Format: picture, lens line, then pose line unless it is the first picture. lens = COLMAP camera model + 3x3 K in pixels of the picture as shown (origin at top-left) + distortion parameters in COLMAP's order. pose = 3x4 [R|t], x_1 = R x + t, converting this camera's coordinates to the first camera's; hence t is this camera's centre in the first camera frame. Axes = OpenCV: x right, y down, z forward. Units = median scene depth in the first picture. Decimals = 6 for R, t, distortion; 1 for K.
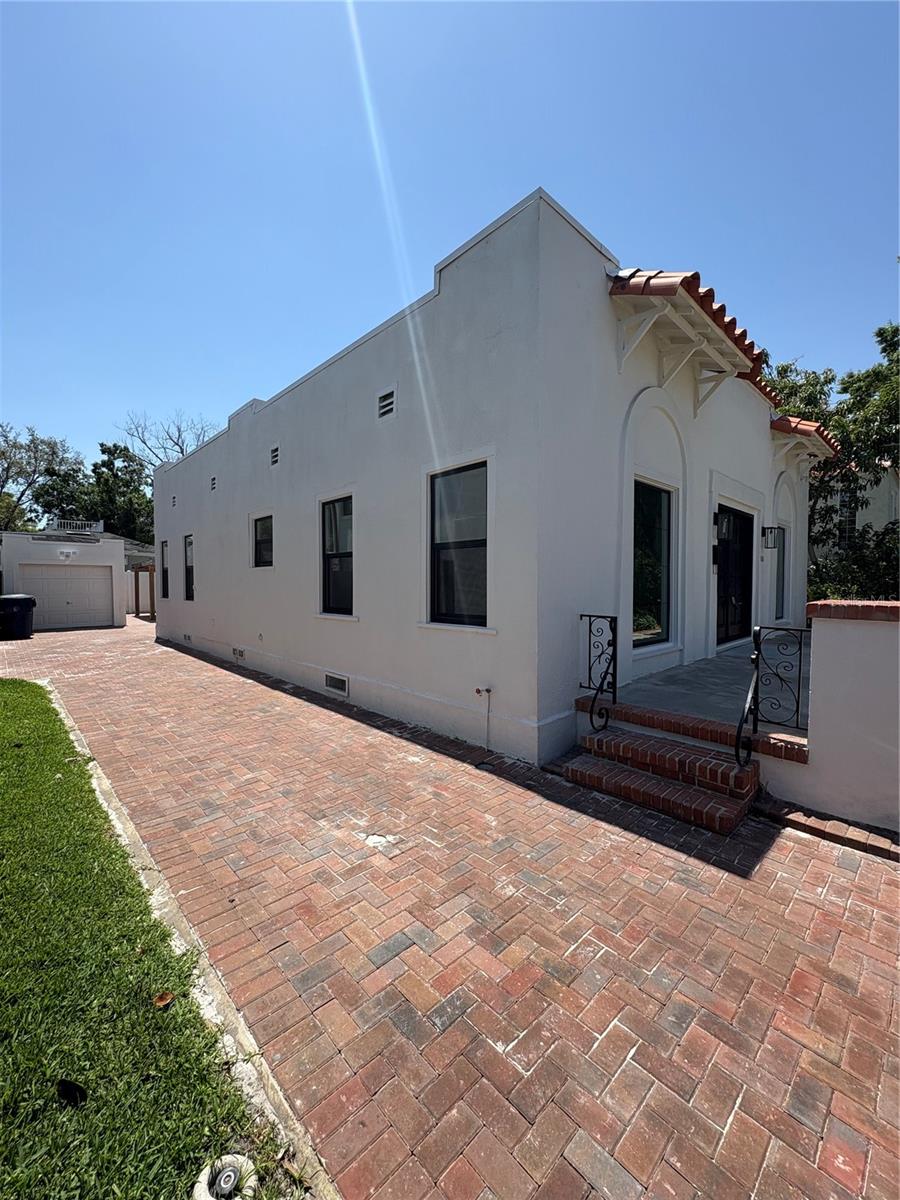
lens RADIAL K [[479.8, 0, 450.3], [0, 479.8, 598.9], [0, 0, 1]] dist [0.001524, 0.000289]
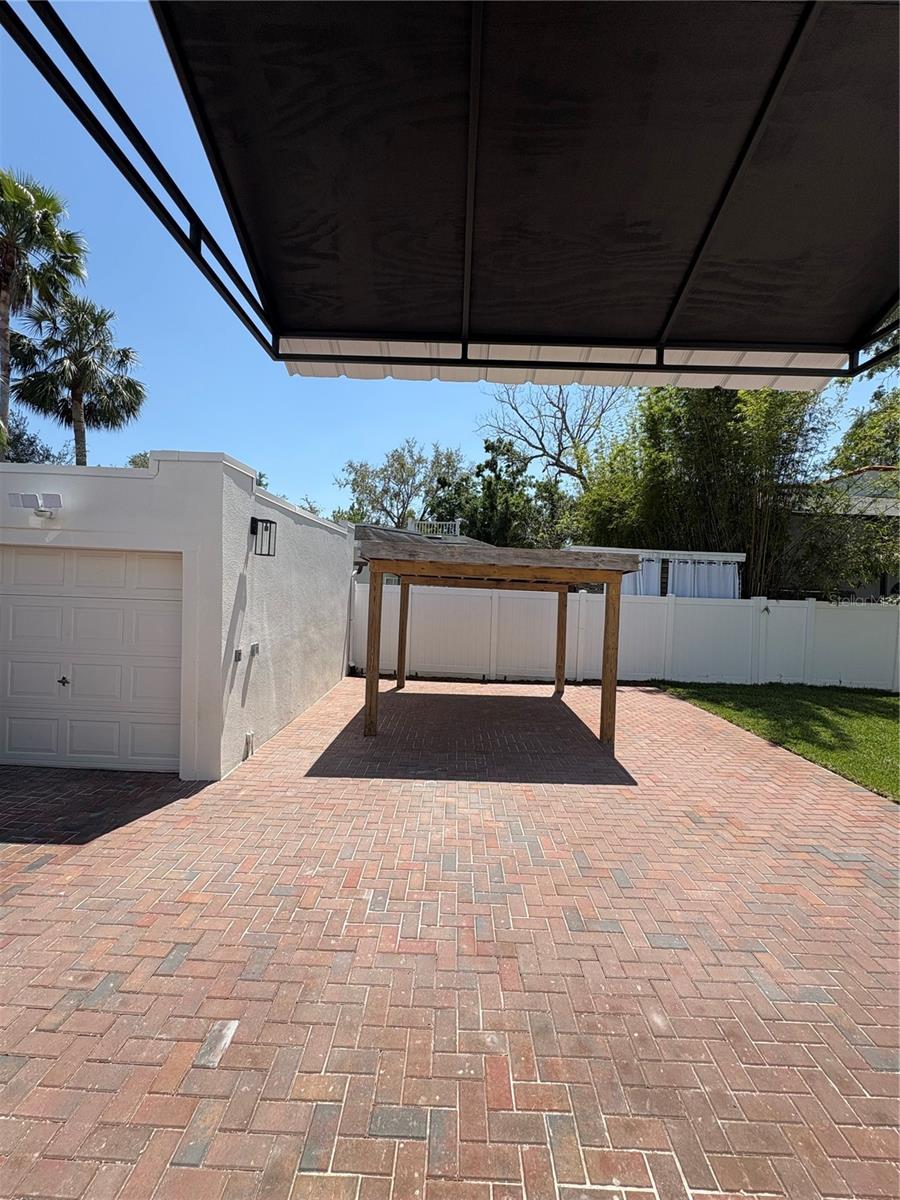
lens RADIAL K [[479.8, 0, 453.7], [0, 479.8, 601.9], [0, 0, 1]] dist [0.001524, 0.000289]
pose [[0.717784, 0.036273, -0.695321, -0.158619], [-0.065416, 0.997738, -0.015480, -0.018269], [0.693186, 0.056596, 0.718533, 0.355341]]
